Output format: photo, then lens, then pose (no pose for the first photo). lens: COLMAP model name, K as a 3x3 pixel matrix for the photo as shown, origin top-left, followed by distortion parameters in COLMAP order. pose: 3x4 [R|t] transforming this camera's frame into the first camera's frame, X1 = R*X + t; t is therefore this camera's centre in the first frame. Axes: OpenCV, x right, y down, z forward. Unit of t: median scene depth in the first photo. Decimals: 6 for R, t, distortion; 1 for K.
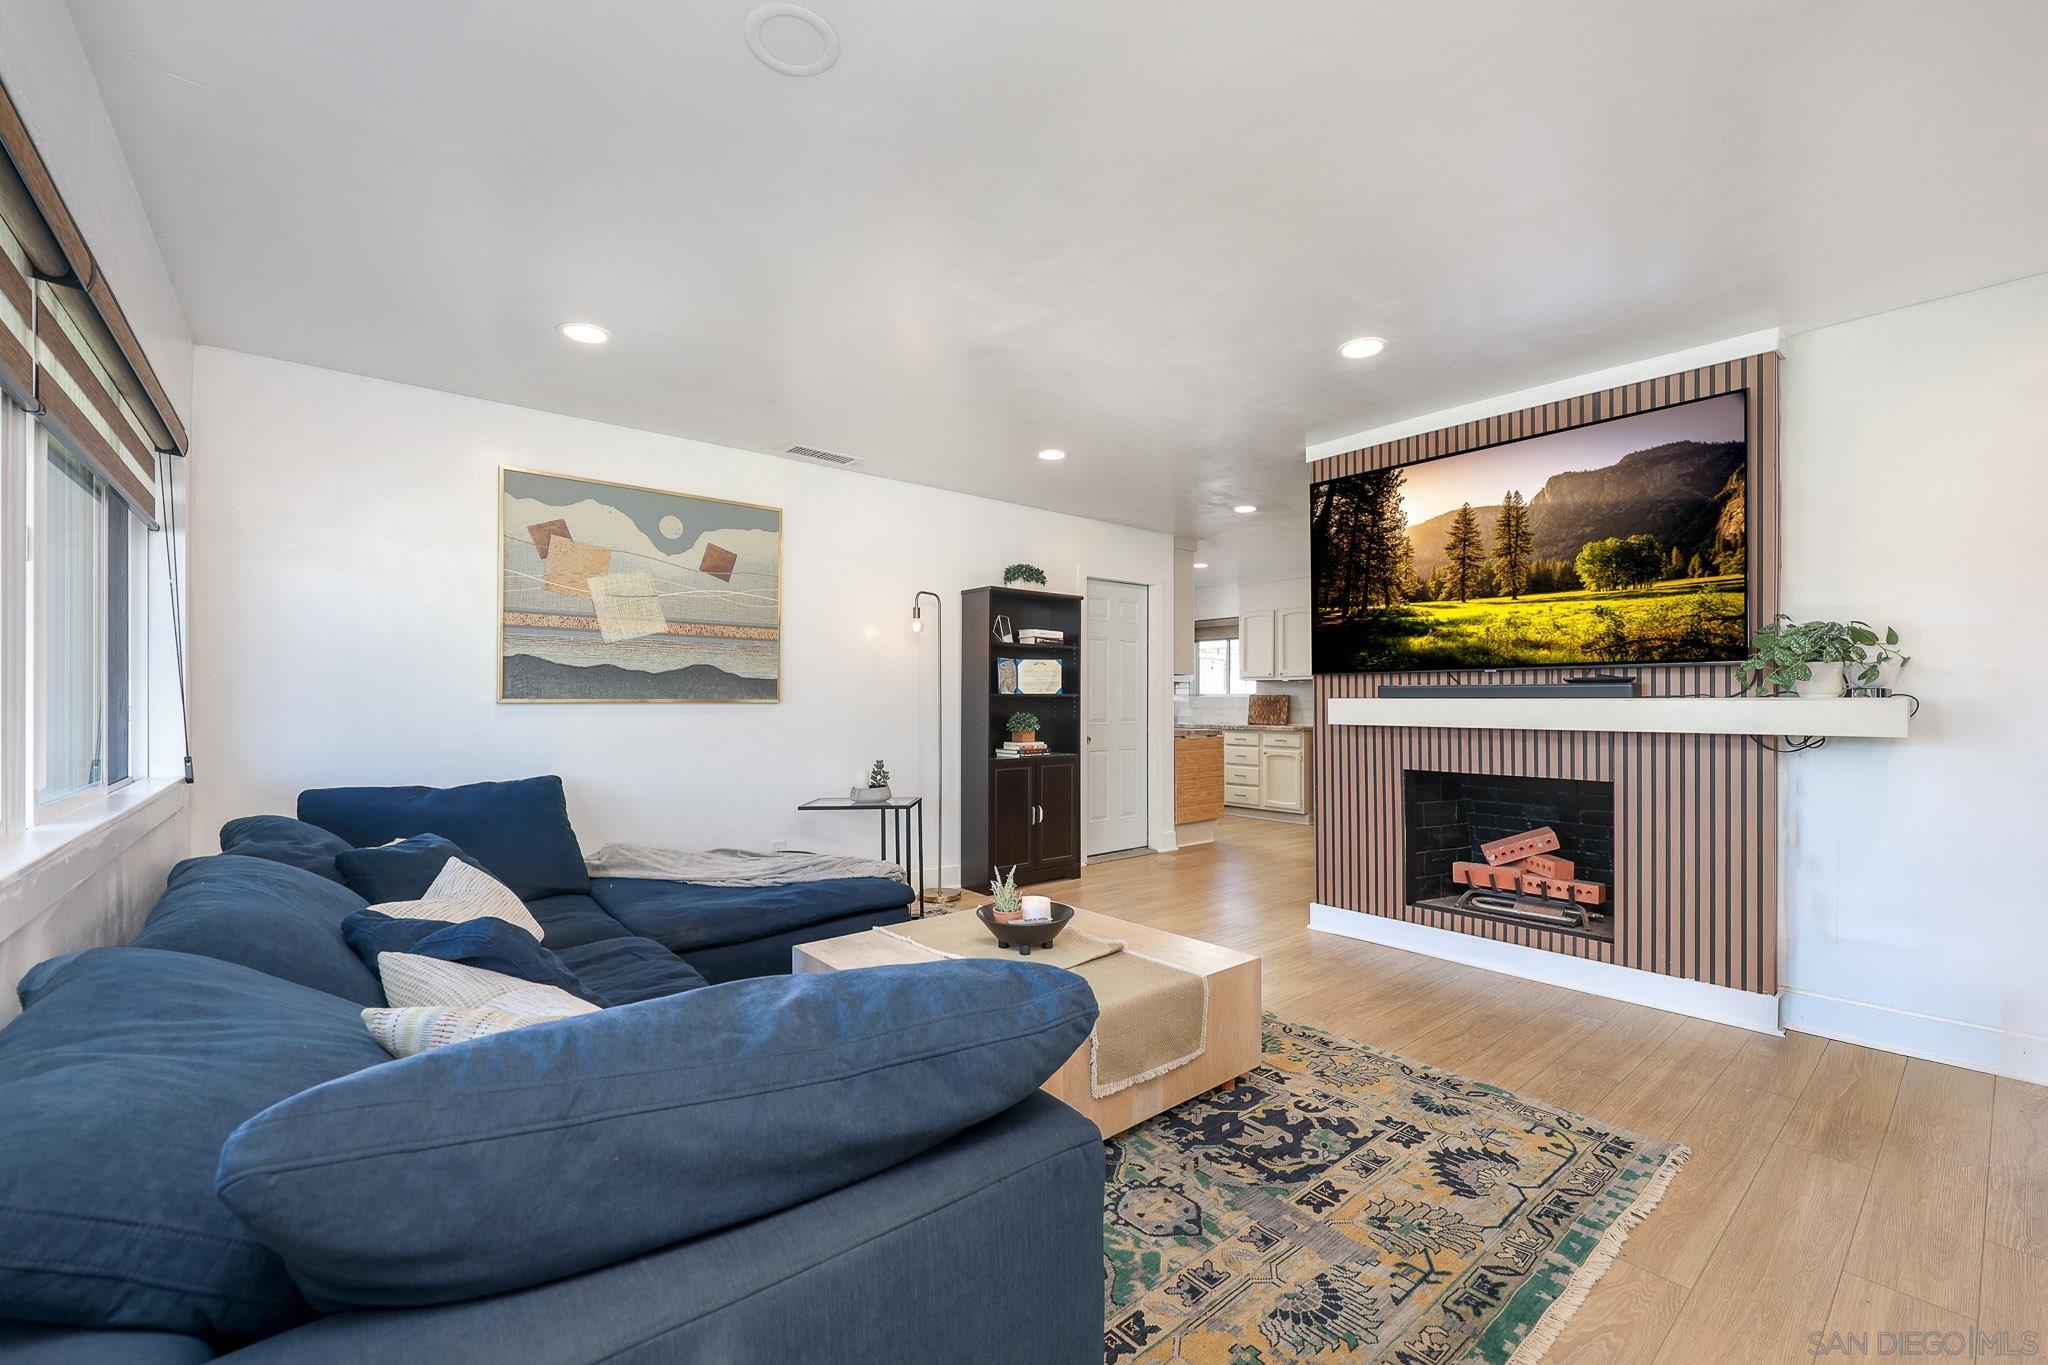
lens RADIAL K [[842.7, 0, 1027.9], [0, 842.7, 698.7], [0, 0, 1]] dist [-0.000336, 0.000063]
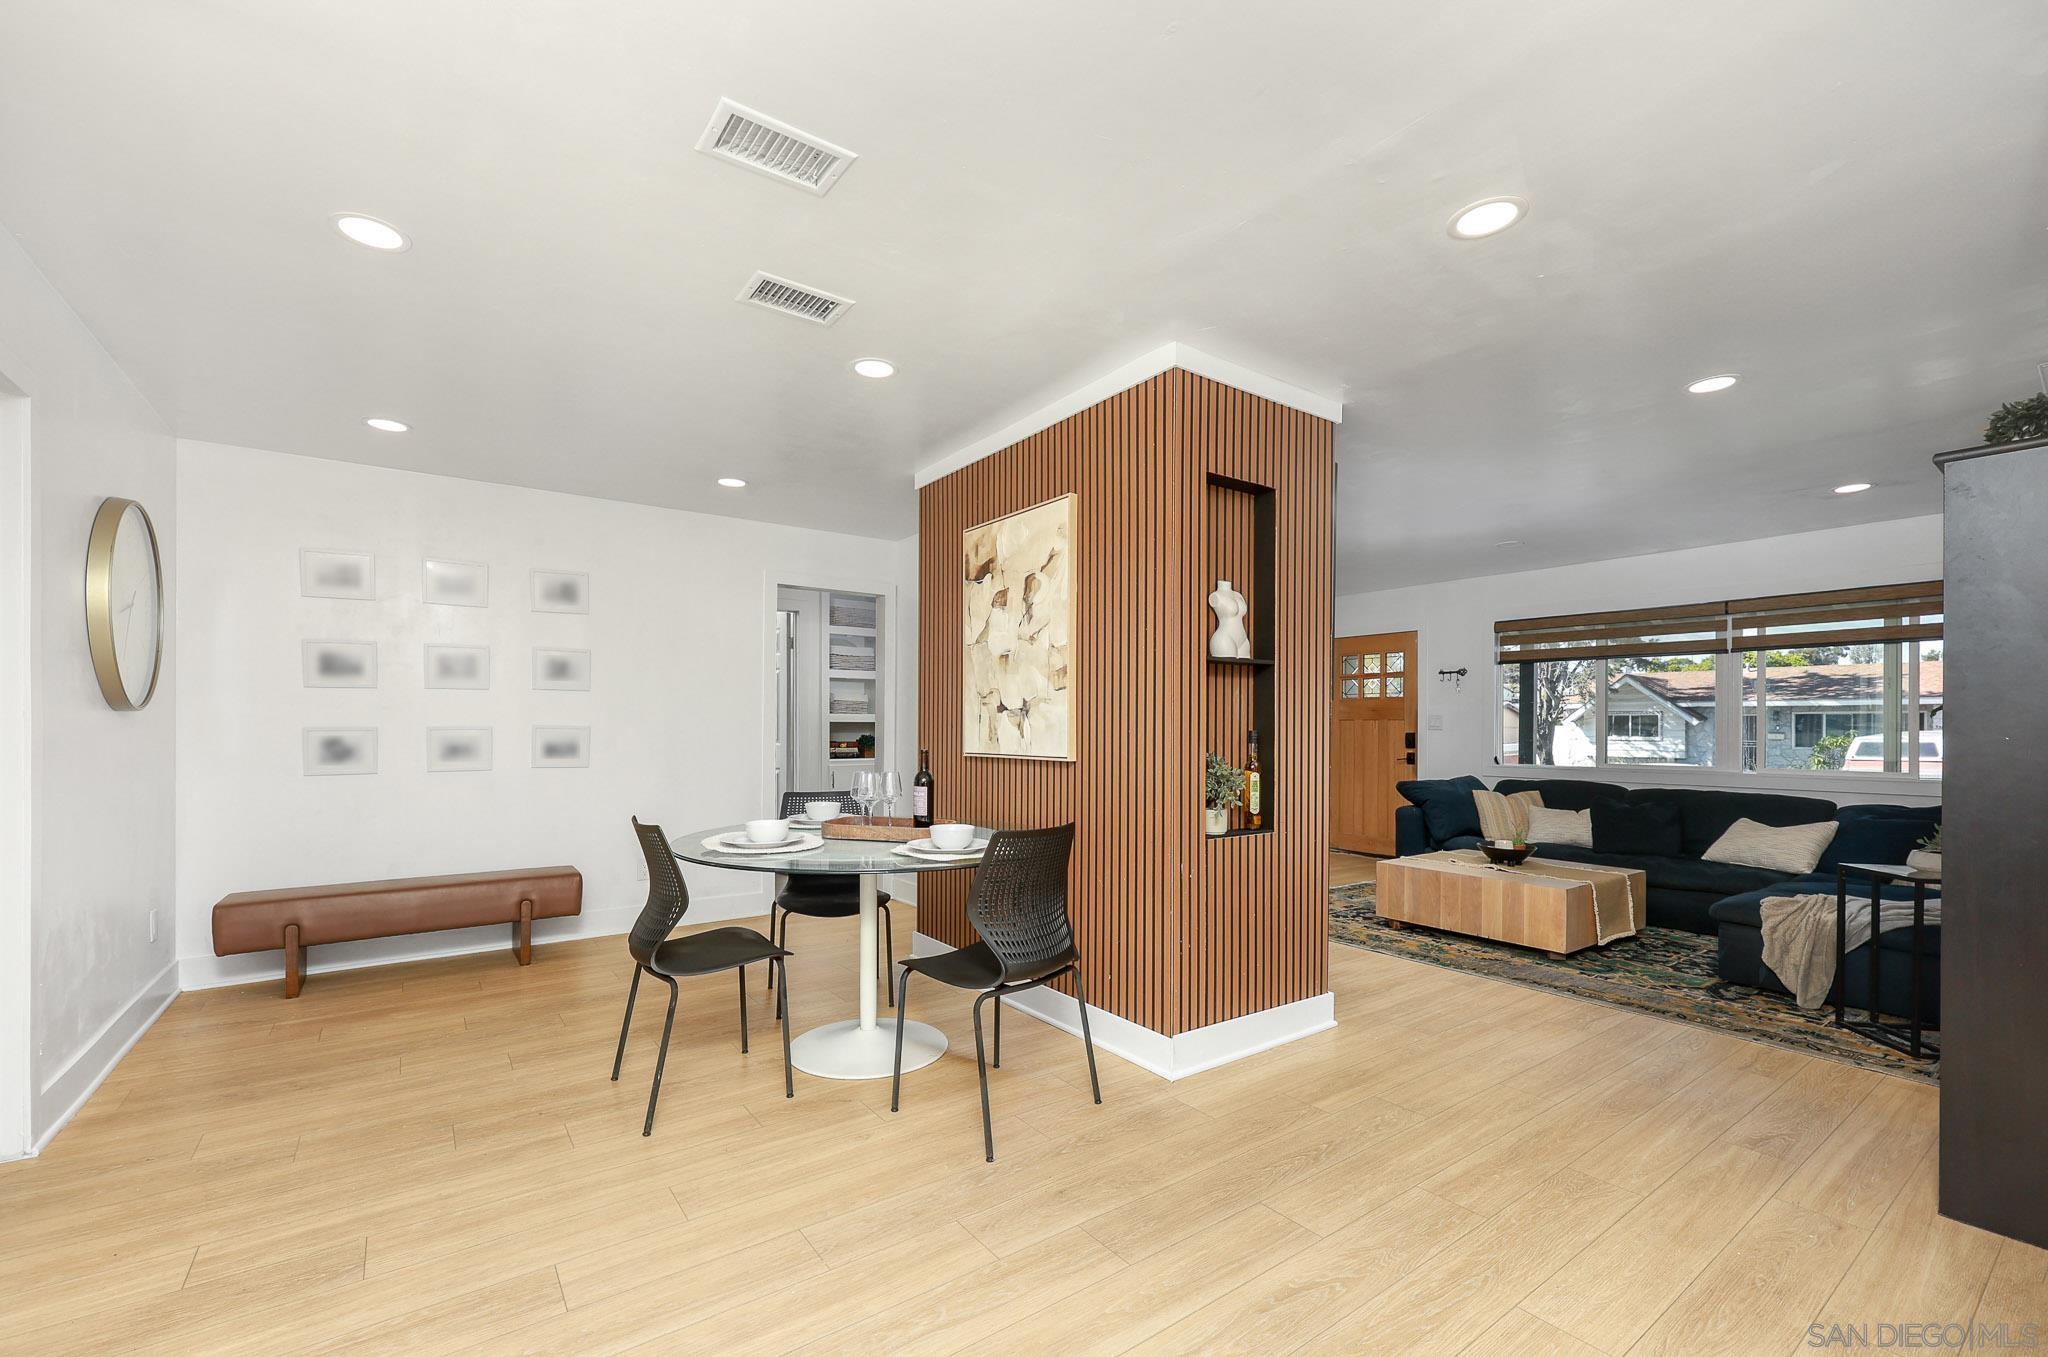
lens RADIAL K [[844.7, 0, 1019.1], [0, 844.7, 723.6], [0, 0, 1]] dist [0.001019, -0.000327]
pose [[-0.996401, -0.004149, 0.084661, 0.729240], [-0.004830, 0.999958, -0.007840, -0.000153], [-0.084625, -0.008220, -0.996379, 2.350748]]
